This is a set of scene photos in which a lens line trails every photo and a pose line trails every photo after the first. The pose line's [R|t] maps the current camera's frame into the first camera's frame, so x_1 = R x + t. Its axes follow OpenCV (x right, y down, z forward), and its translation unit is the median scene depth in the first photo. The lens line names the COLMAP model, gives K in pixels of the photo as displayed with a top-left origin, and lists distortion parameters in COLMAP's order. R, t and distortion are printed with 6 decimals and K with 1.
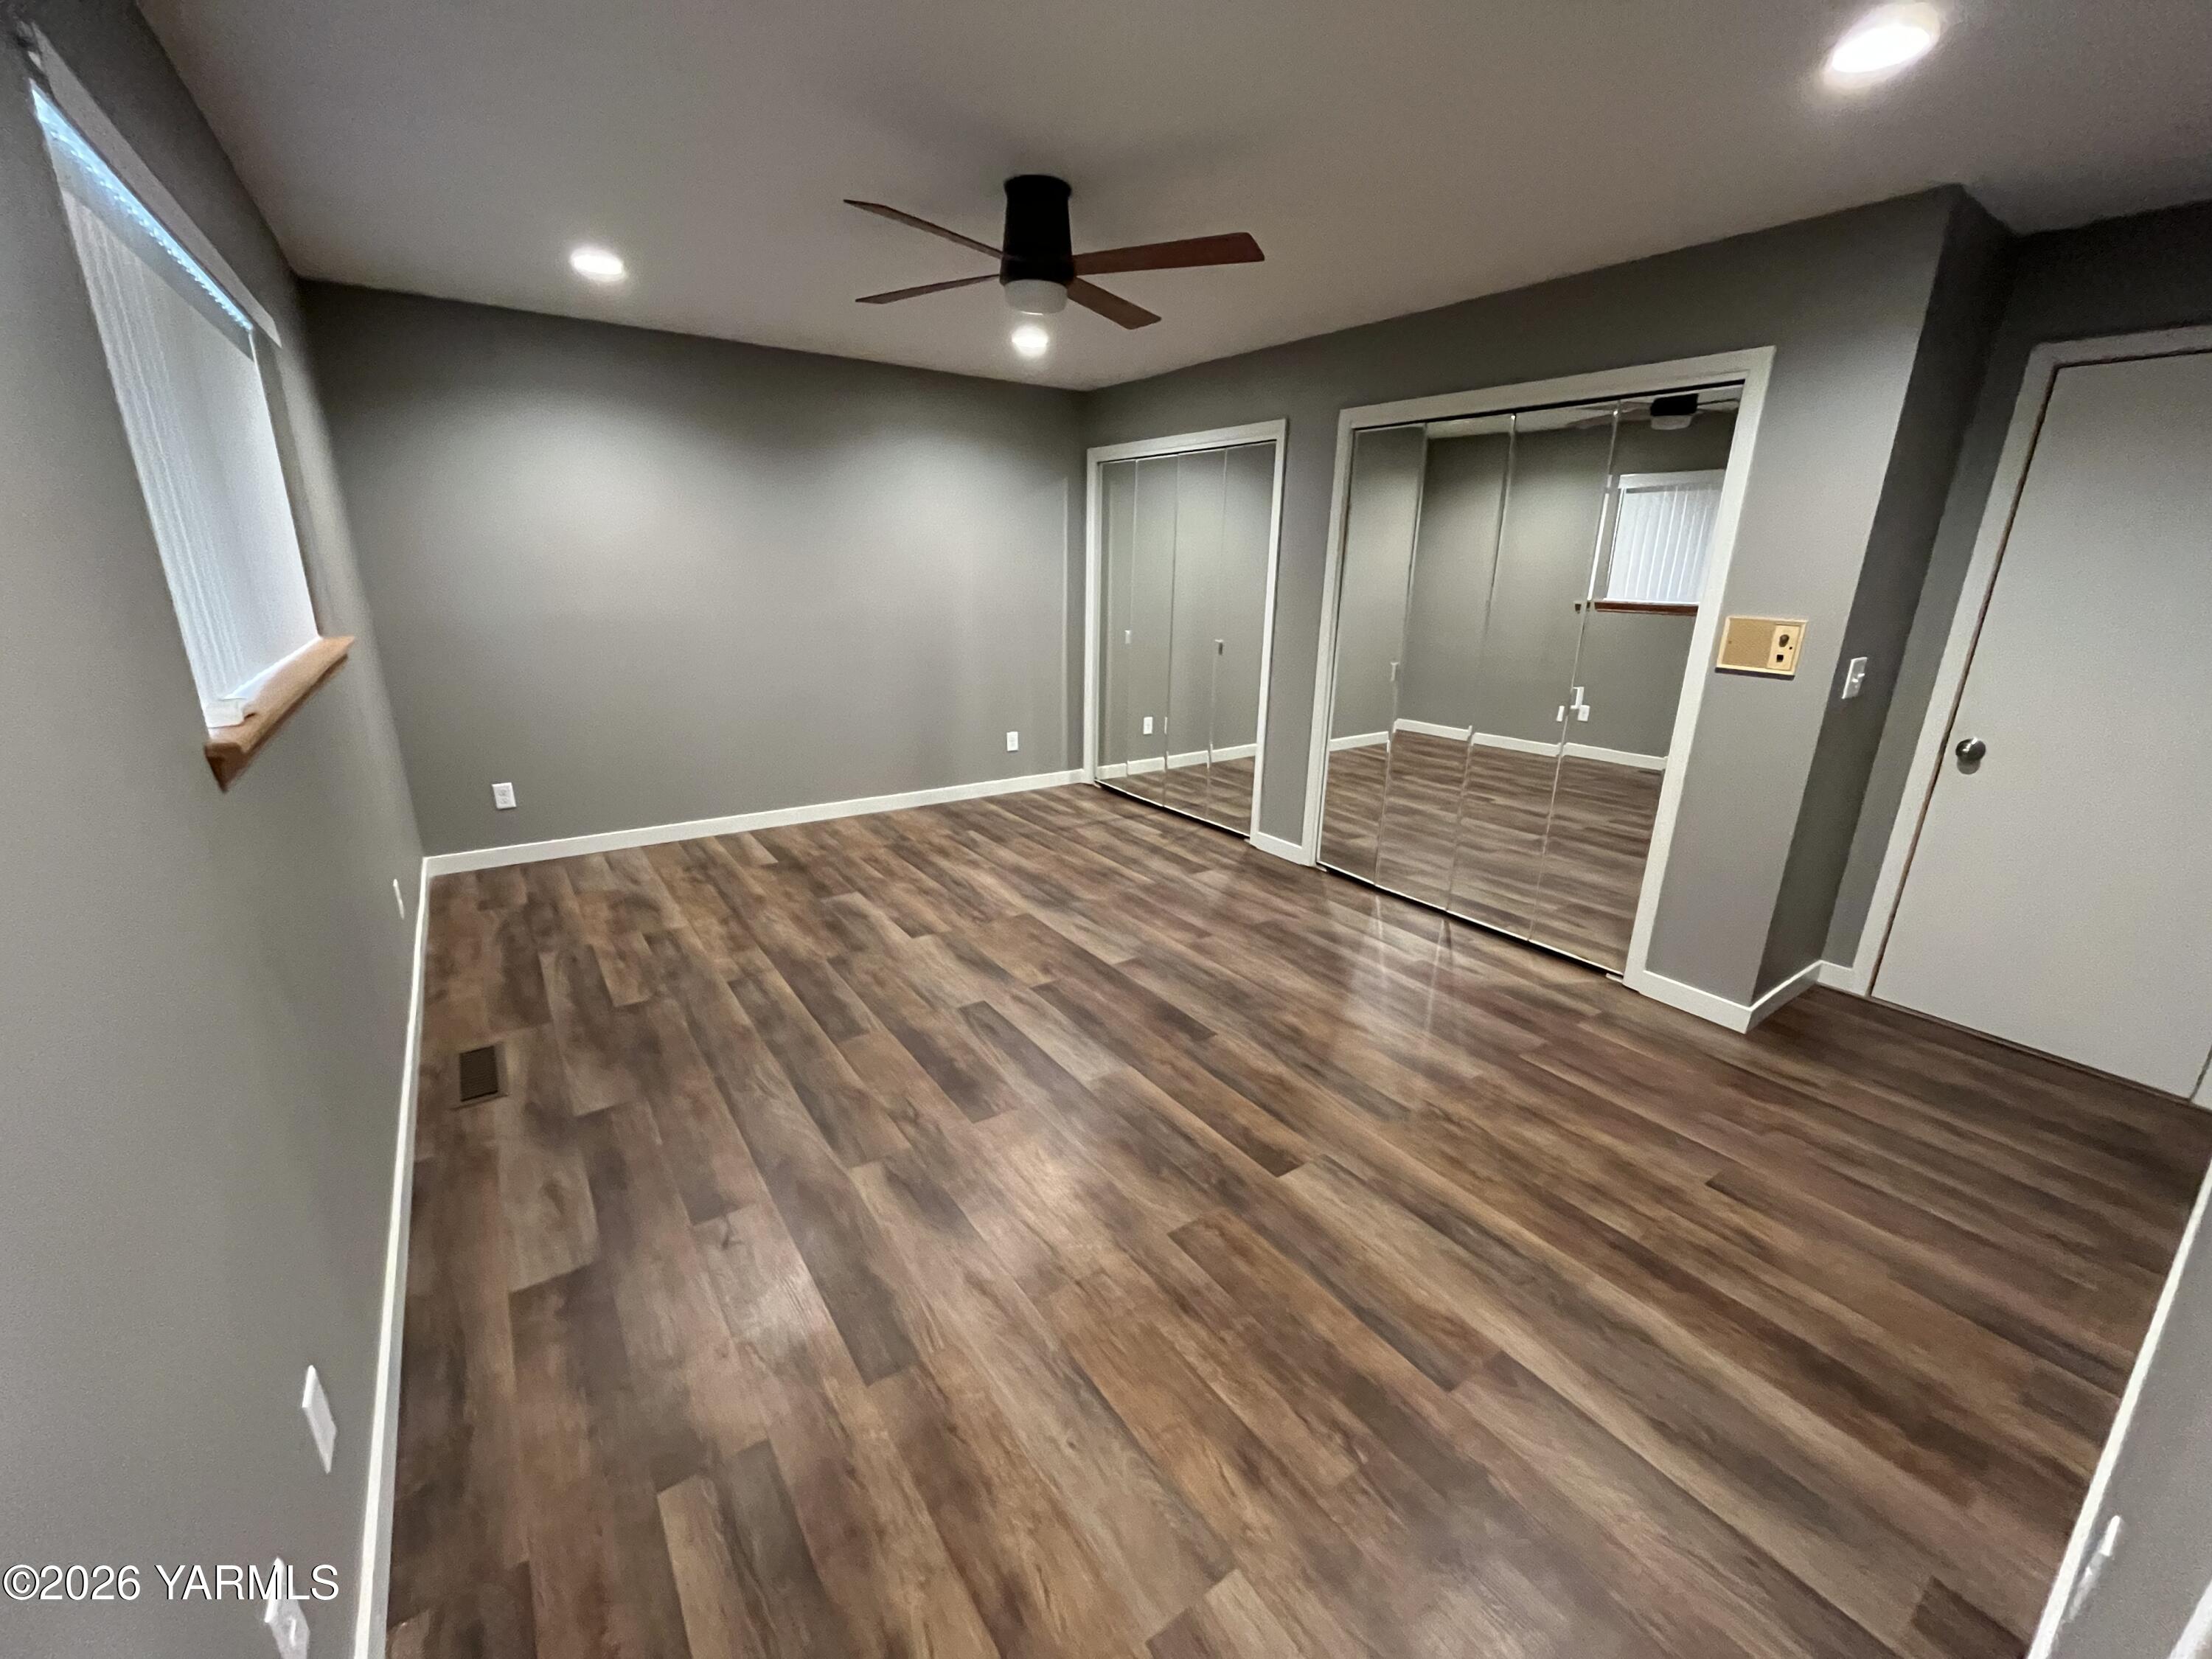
lens RADIAL K [[892.4, 0, 1097.7], [0, 892.4, 821.5], [0, 0, 1]] dist [-0.003856, 0.000064]
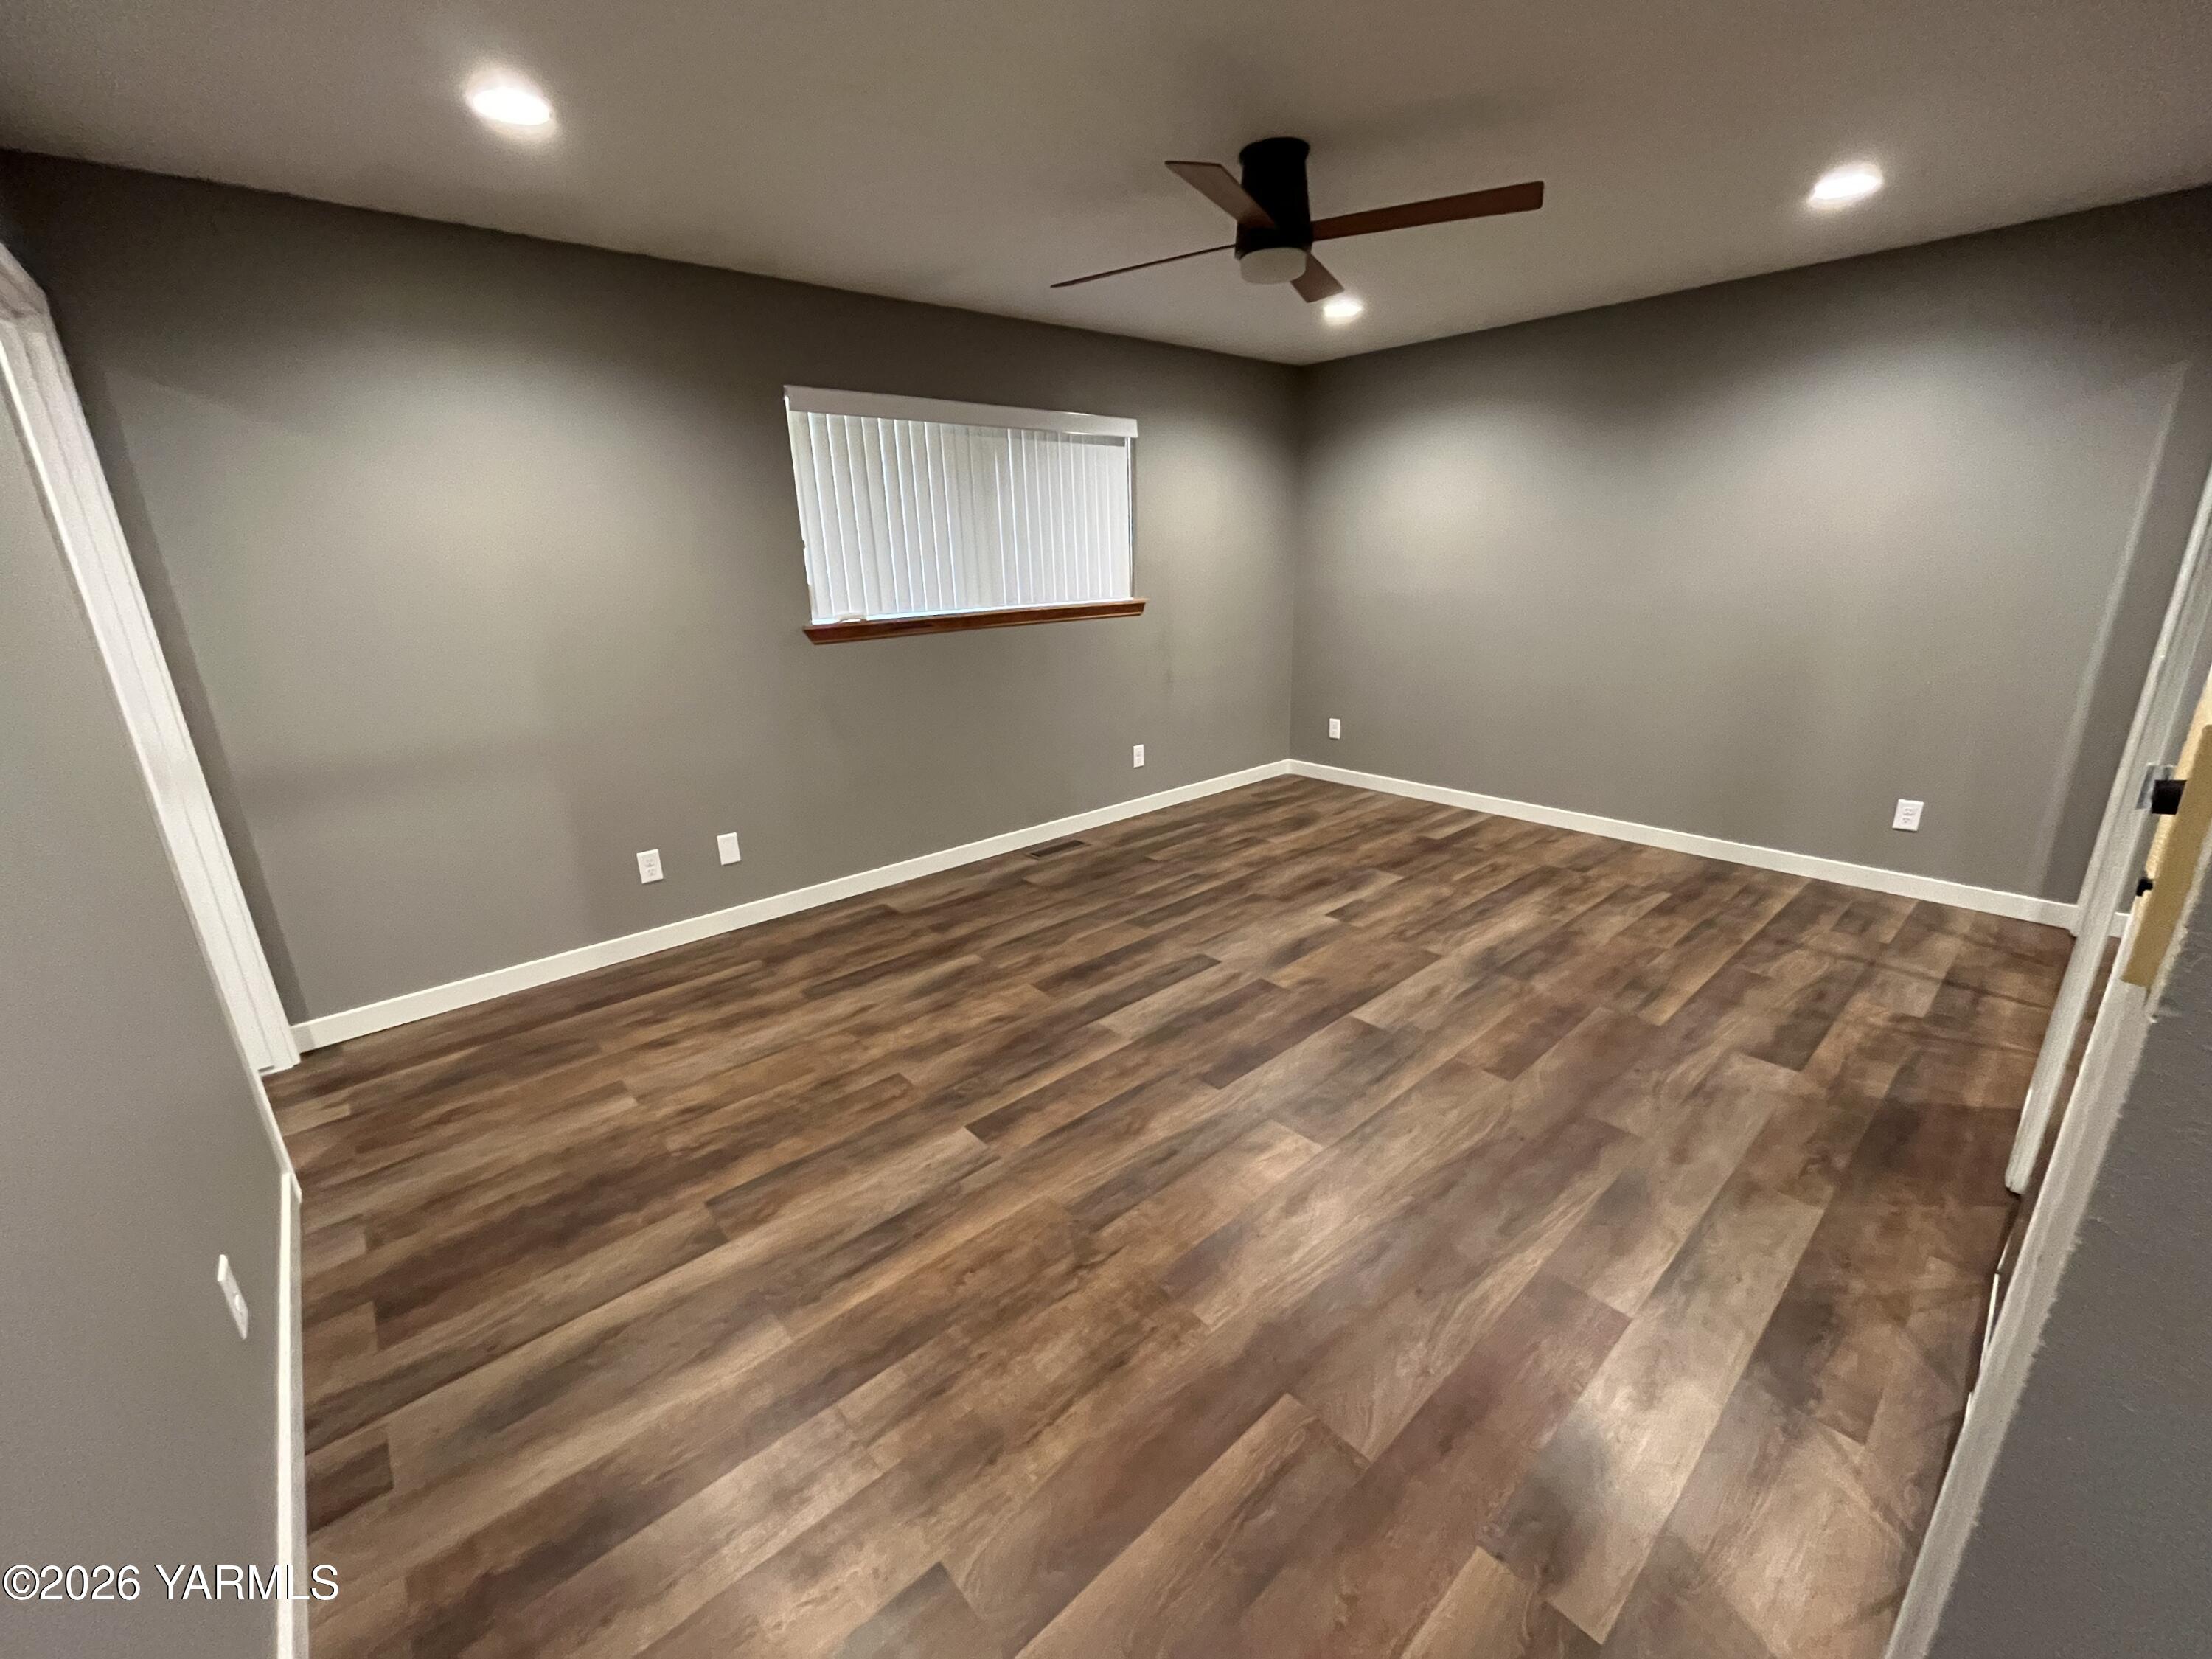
lens RADIAL K [[892.4, 0, 1099.0], [0, 892.4, 839.3], [0, 0, 1]] dist [-0.003856, 0.000064]
pose [[0.111835, 0.282453, -0.952740, 0.682197], [-0.252012, 0.935472, 0.247752, -0.131375], [0.961240, 0.212395, 0.175800, 0.544082]]
